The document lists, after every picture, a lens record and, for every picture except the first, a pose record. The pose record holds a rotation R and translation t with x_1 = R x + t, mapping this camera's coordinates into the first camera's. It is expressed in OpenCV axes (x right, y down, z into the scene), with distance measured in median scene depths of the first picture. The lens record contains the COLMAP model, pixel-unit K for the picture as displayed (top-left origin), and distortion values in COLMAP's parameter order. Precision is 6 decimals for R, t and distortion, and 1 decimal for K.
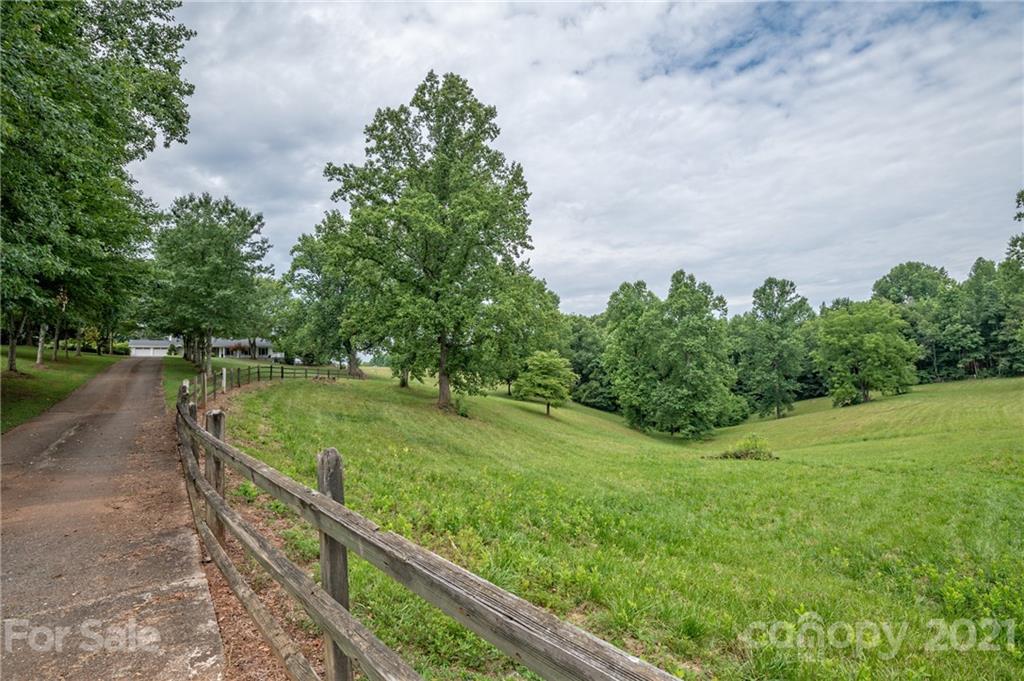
lens RADIAL K [[443.0, 0, 510.8], [0, 443.0, 341.8], [0, 0, 1]] dist [0.000166, -0.010713]
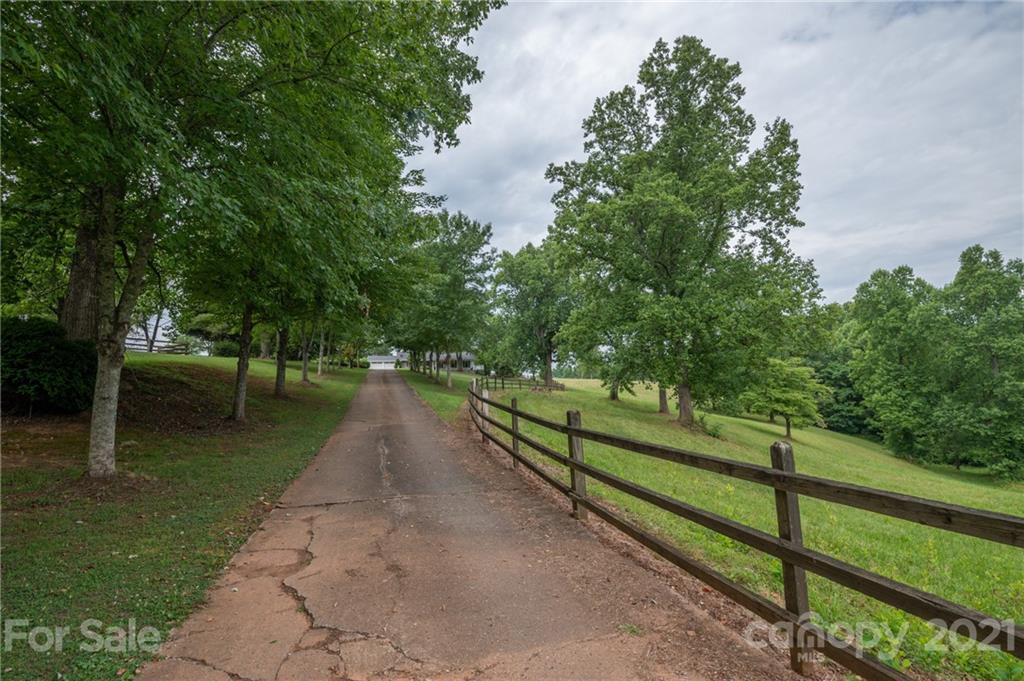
lens RADIAL K [[443.0, 0, 510.8], [0, 443.0, 341.8], [0, 0, 1]] dist [0.000166, -0.010713]
pose [[0.926677, -0.031605, -0.374527, -0.100025], [0.021523, 0.999285, -0.031072, 0.005609], [0.375241, 0.020733, 0.926695, 0.061901]]
